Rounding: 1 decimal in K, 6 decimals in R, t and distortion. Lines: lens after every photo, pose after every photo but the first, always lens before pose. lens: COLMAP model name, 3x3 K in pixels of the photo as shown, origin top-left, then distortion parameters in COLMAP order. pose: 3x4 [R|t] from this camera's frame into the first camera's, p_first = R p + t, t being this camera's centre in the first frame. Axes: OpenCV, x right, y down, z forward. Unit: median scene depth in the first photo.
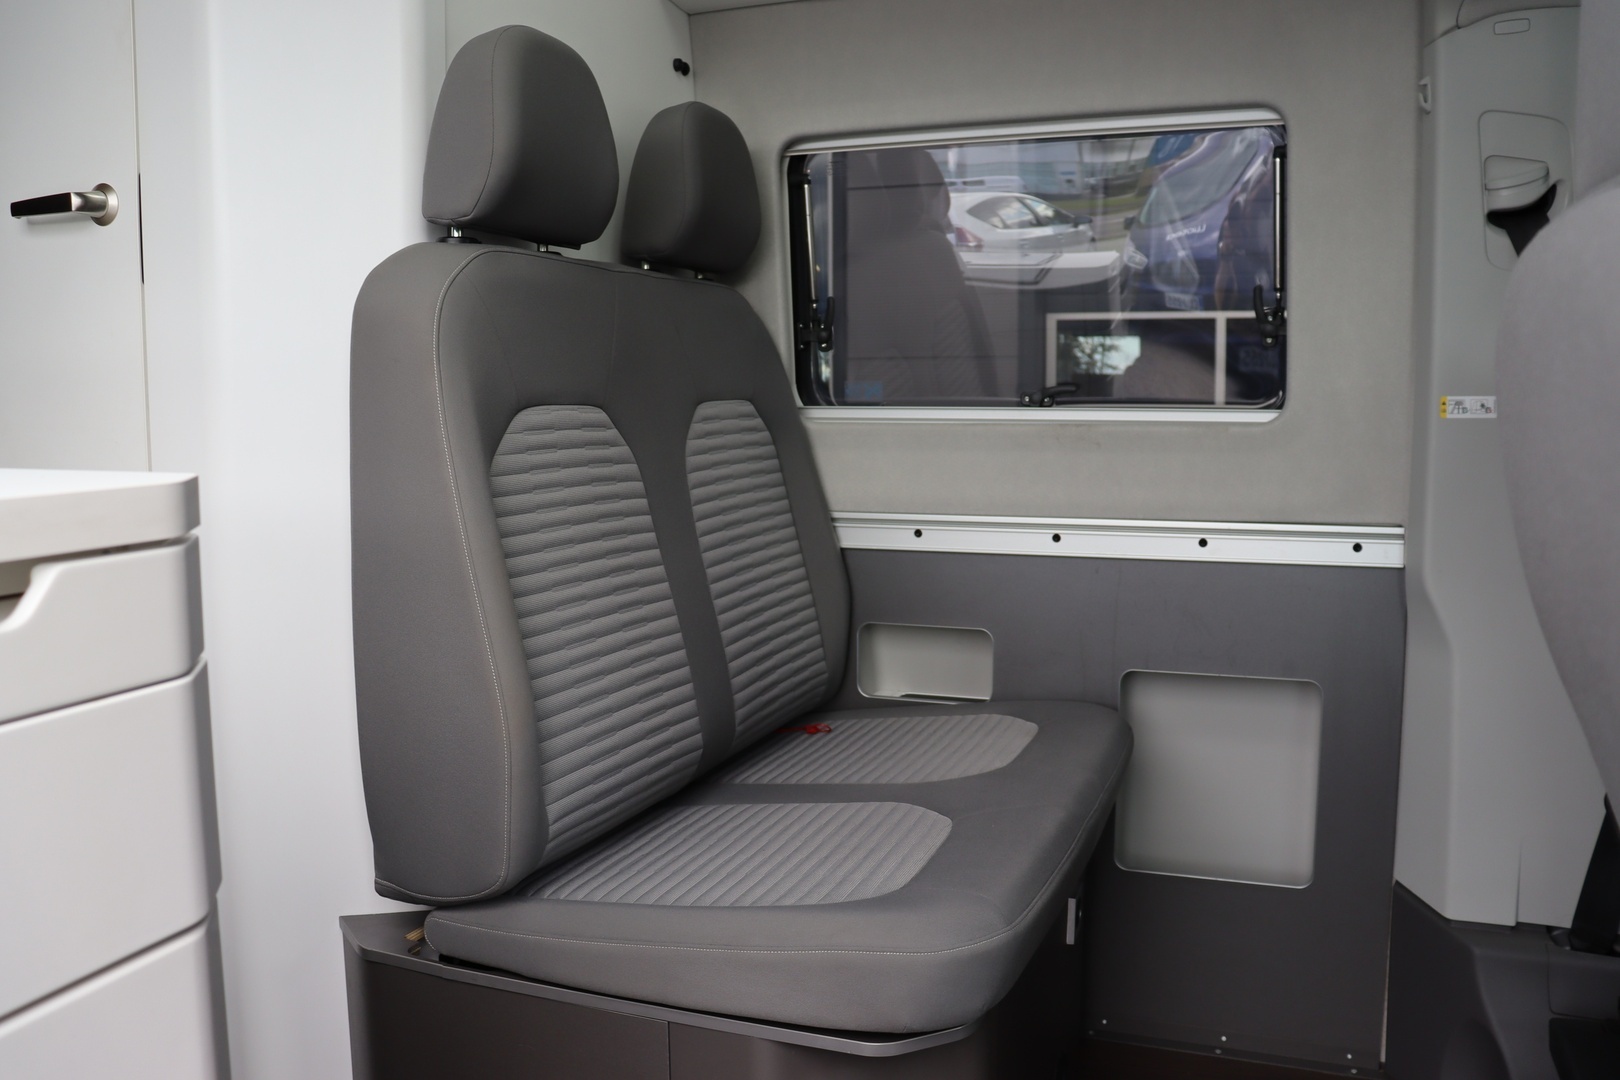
lens RADIAL K [[1331.4, 0, 818.3], [0, 1331.4, 519.9], [0, 0, 1]] dist [-0.178988, 0.164750]
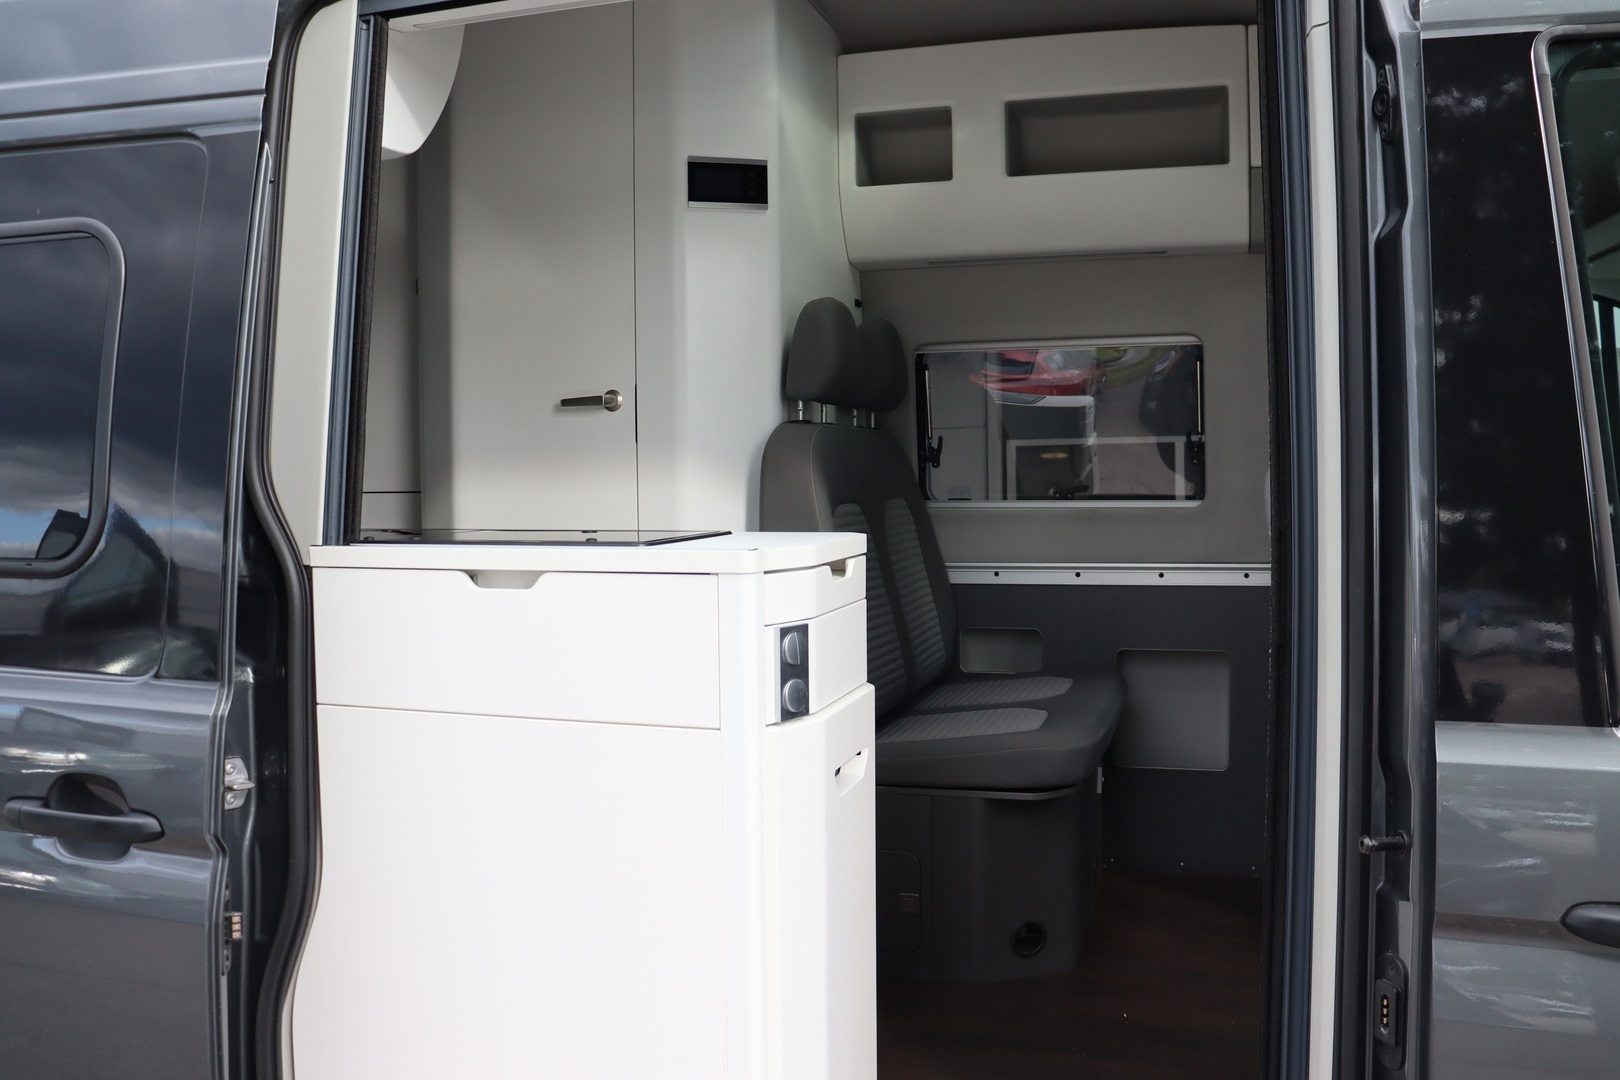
lens RADIAL K [[1331.4, 0, 818.3], [0, 1331.4, 519.9], [0, 0, 1]] dist [-0.178988, 0.164750]
pose [[0.998139, -0.009608, 0.060225, -0.294380], [0.013243, 0.998096, -0.060240, 0.046338], [-0.059532, 0.060925, 0.996365, -0.798887]]
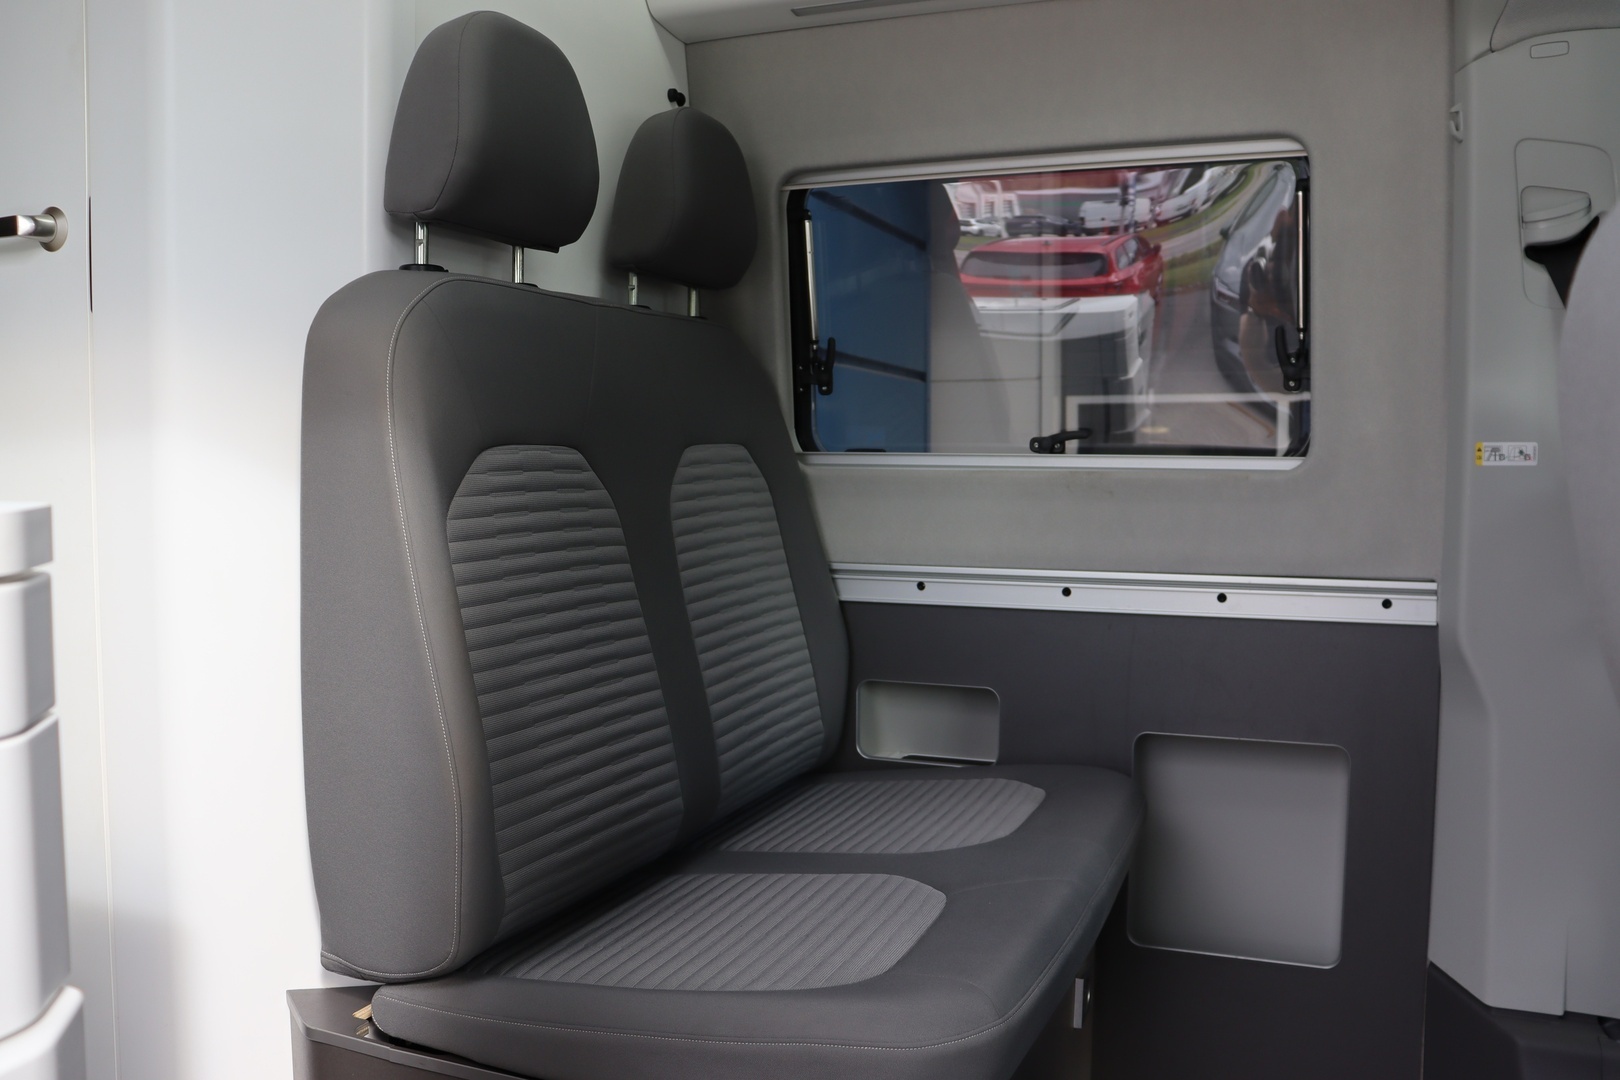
lens RADIAL K [[1331.4, 0, 818.3], [0, 1331.4, 519.9], [0, 0, 1]] dist [-0.178988, 0.164750]
pose [[0.999794, 0.008309, -0.018501, 0.021893], [-0.009054, 0.999135, -0.040579, 0.002336], [0.018148, 0.040738, 0.999005, 0.057051]]
